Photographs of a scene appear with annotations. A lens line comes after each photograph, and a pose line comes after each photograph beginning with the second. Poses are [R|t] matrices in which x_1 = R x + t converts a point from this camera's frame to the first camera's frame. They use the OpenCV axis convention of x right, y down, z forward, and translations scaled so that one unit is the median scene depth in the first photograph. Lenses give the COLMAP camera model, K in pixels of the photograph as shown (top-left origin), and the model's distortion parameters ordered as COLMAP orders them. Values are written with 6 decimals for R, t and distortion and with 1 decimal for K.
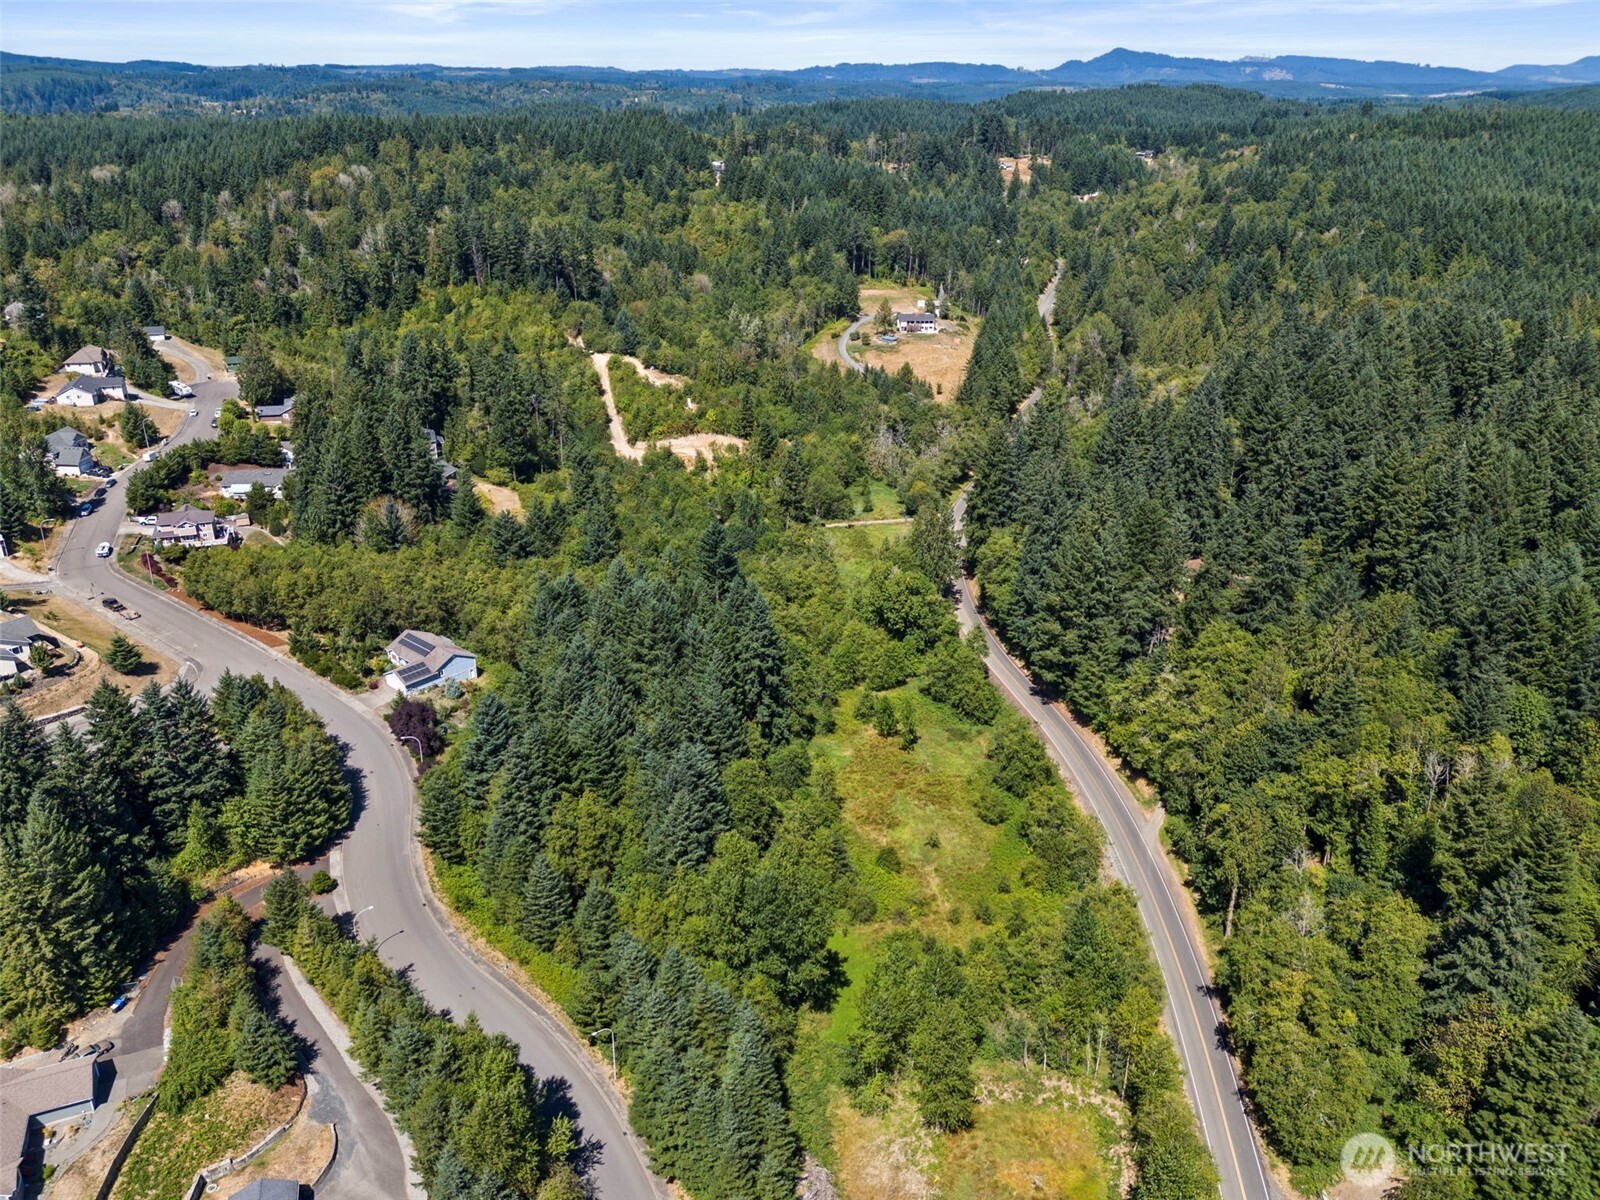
lens RADIAL K [[1200.1, 0, 811.2], [0, 1200.1, 605.0], [0, 0, 1]] dist [0.081883, -0.082726]
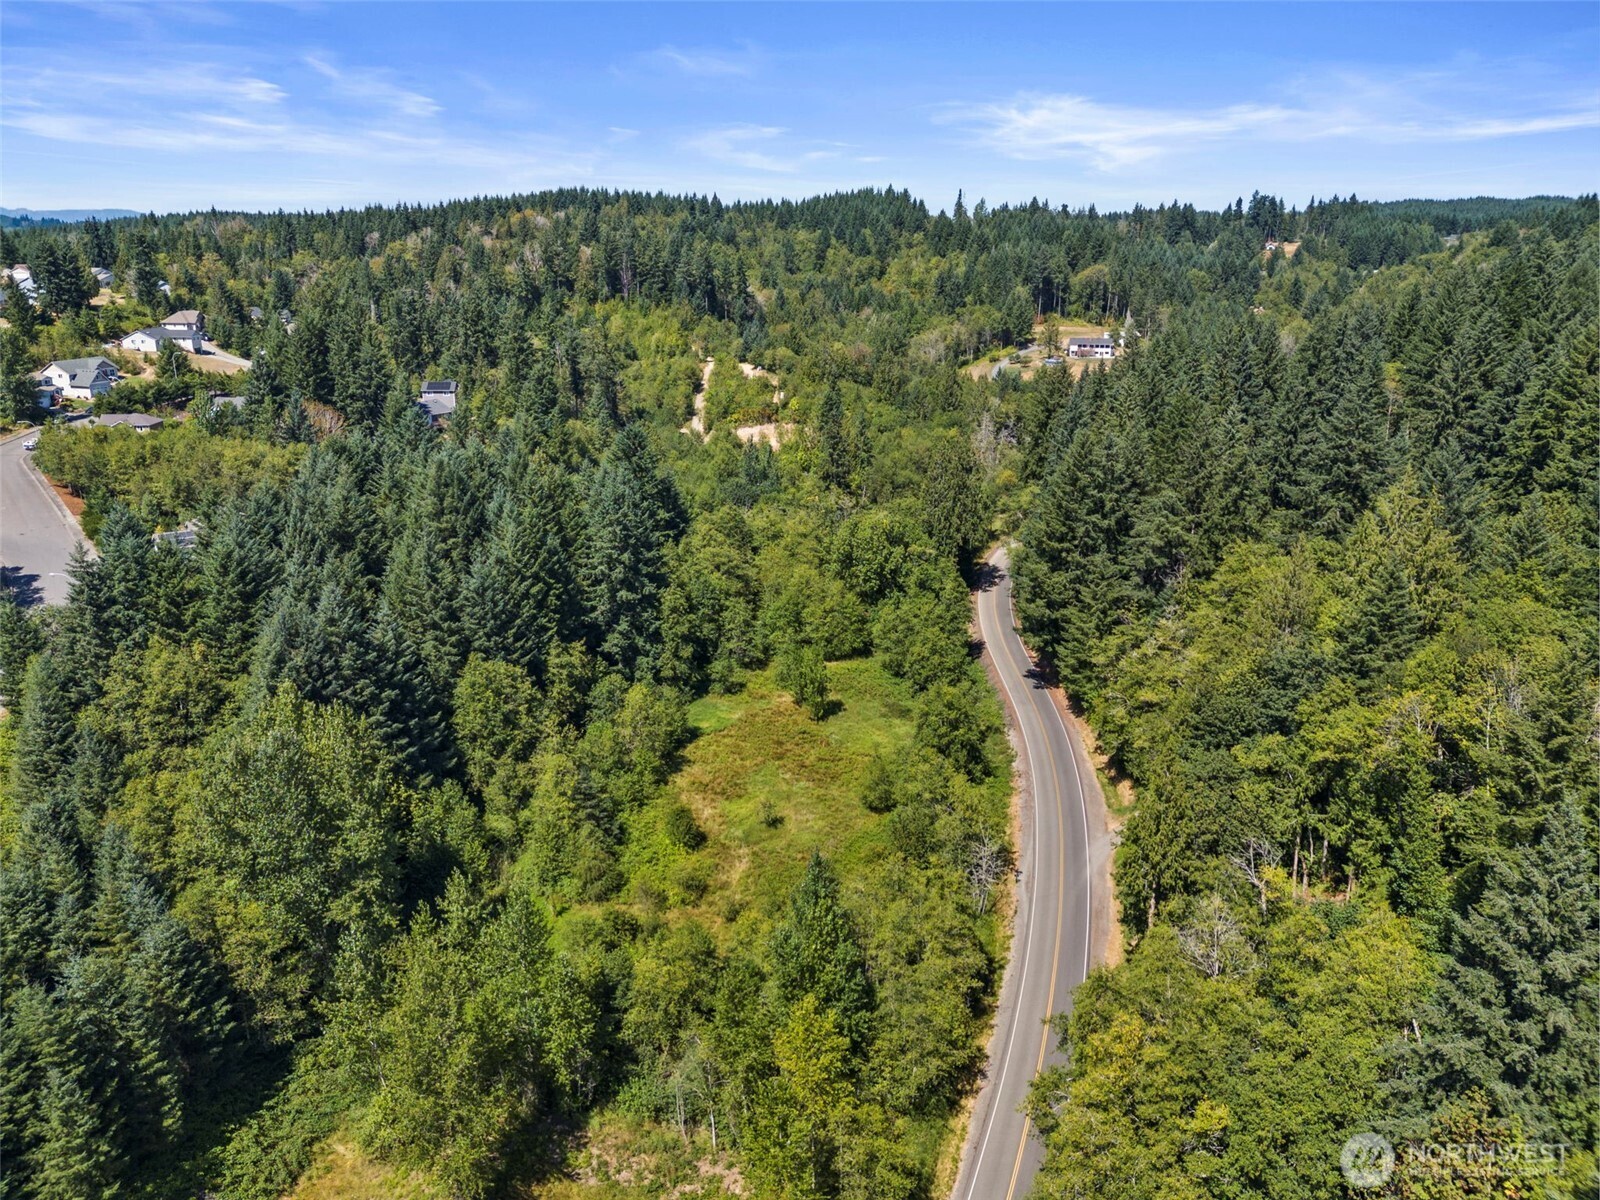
lens RADIAL K [[1189.6, 0, 800.0], [0, 1189.6, 600.0], [0, 0, 1]] dist [0.085559, -0.104047]
pose [[0.964775, 0.066182, -0.254616, 0.171125], [-0.096458, 0.989426, -0.108313, 0.087978], [0.244756, 0.129057, 0.960957, 0.204200]]
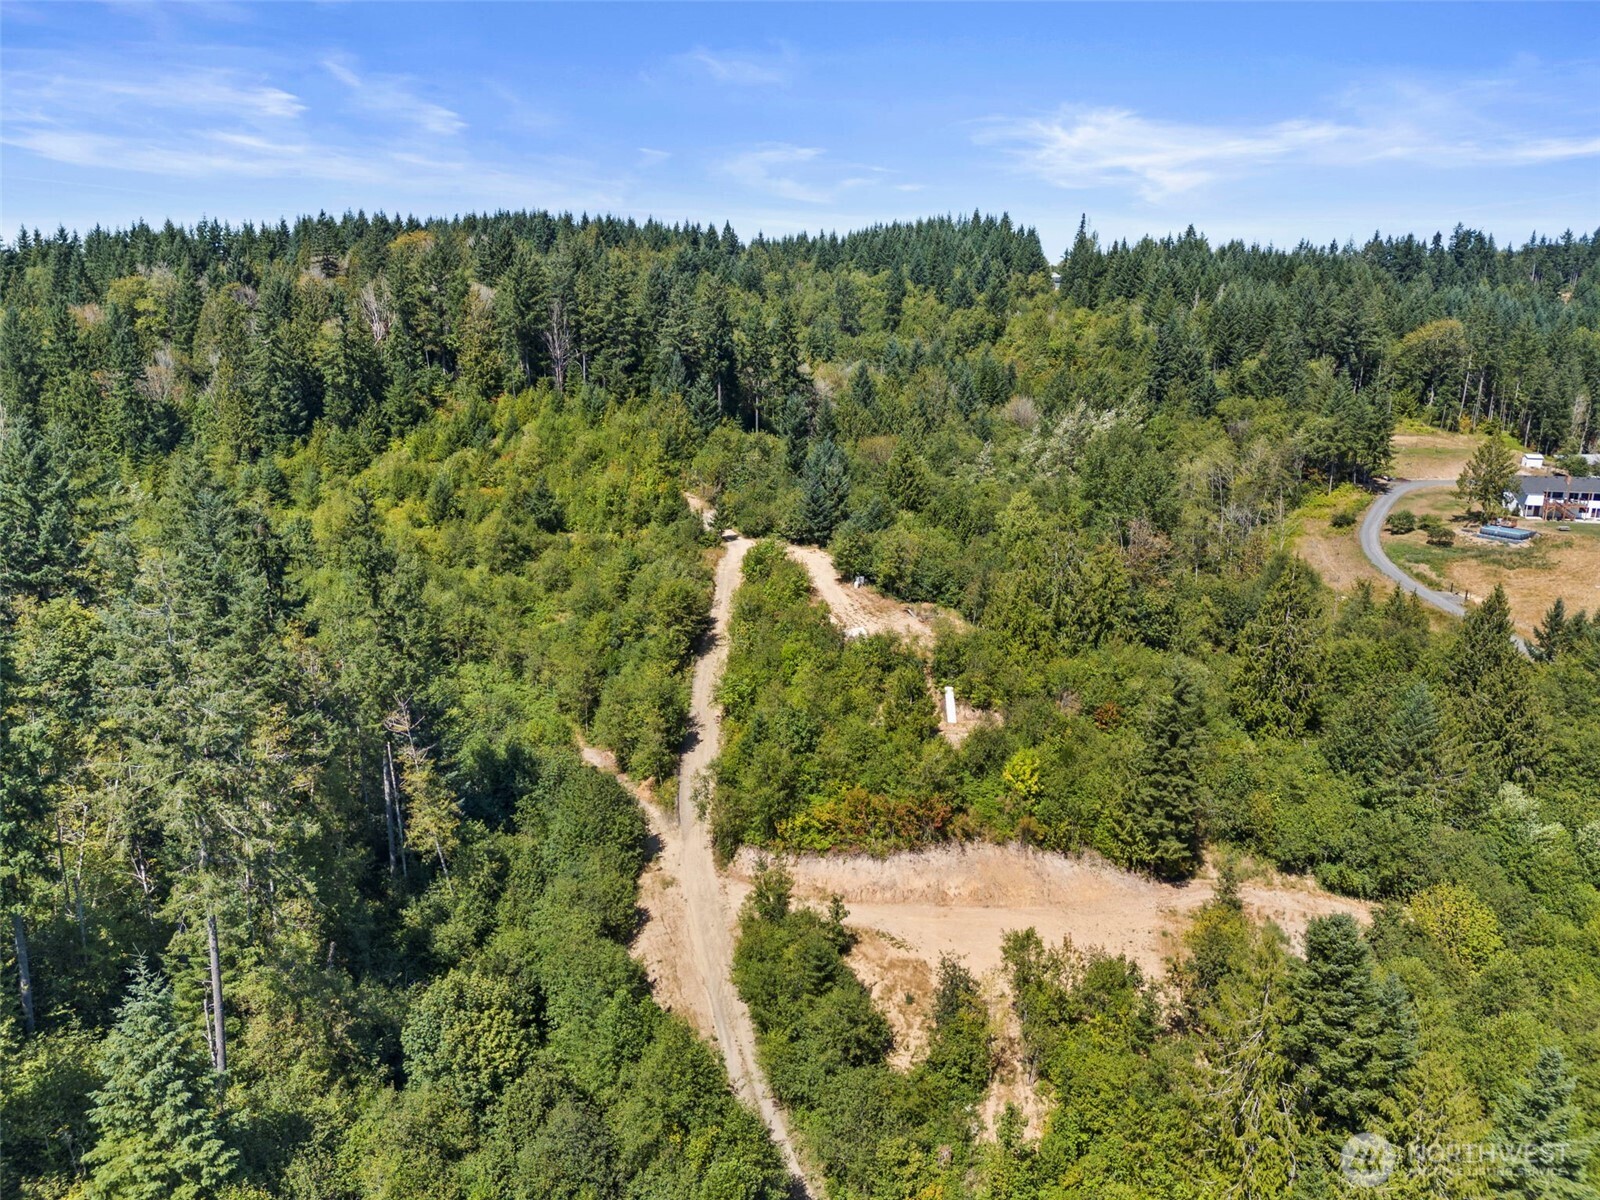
lens RADIAL K [[1189.6, 0, 800.0], [0, 1189.6, 600.0], [0, 0, 1]] dist [0.085559, -0.104047]
pose [[0.964124, 0.055427, -0.259600, -0.072158], [-0.097765, 0.983358, -0.153134, -0.168341], [0.246792, 0.173020, 0.953498, 0.822823]]
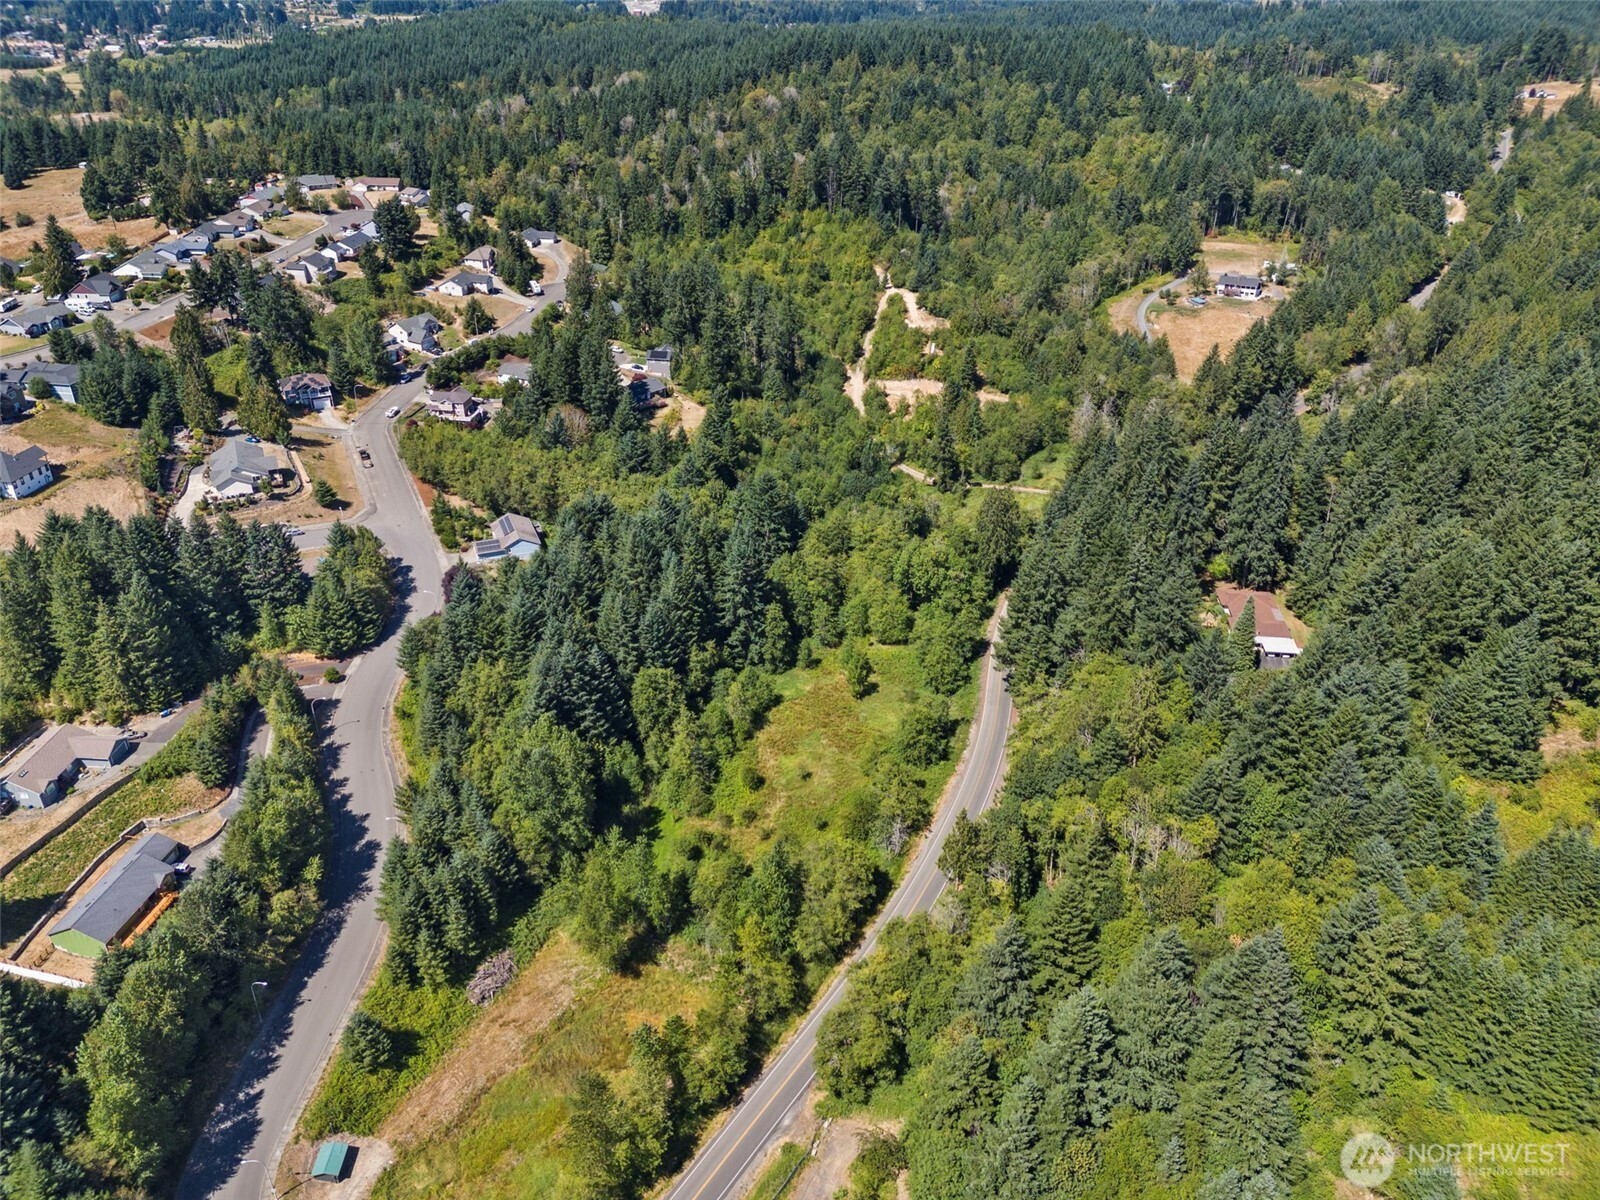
lens RADIAL K [[1189.6, 0, 800.0], [0, 1189.6, 600.0], [0, 0, 1]] dist [0.085559, -0.104047]
pose [[0.886543, 0.221070, -0.406411, 0.325769], [-0.184266, 0.974490, 0.128124, -0.073272], [0.424368, -0.038700, 0.904663, -0.033706]]
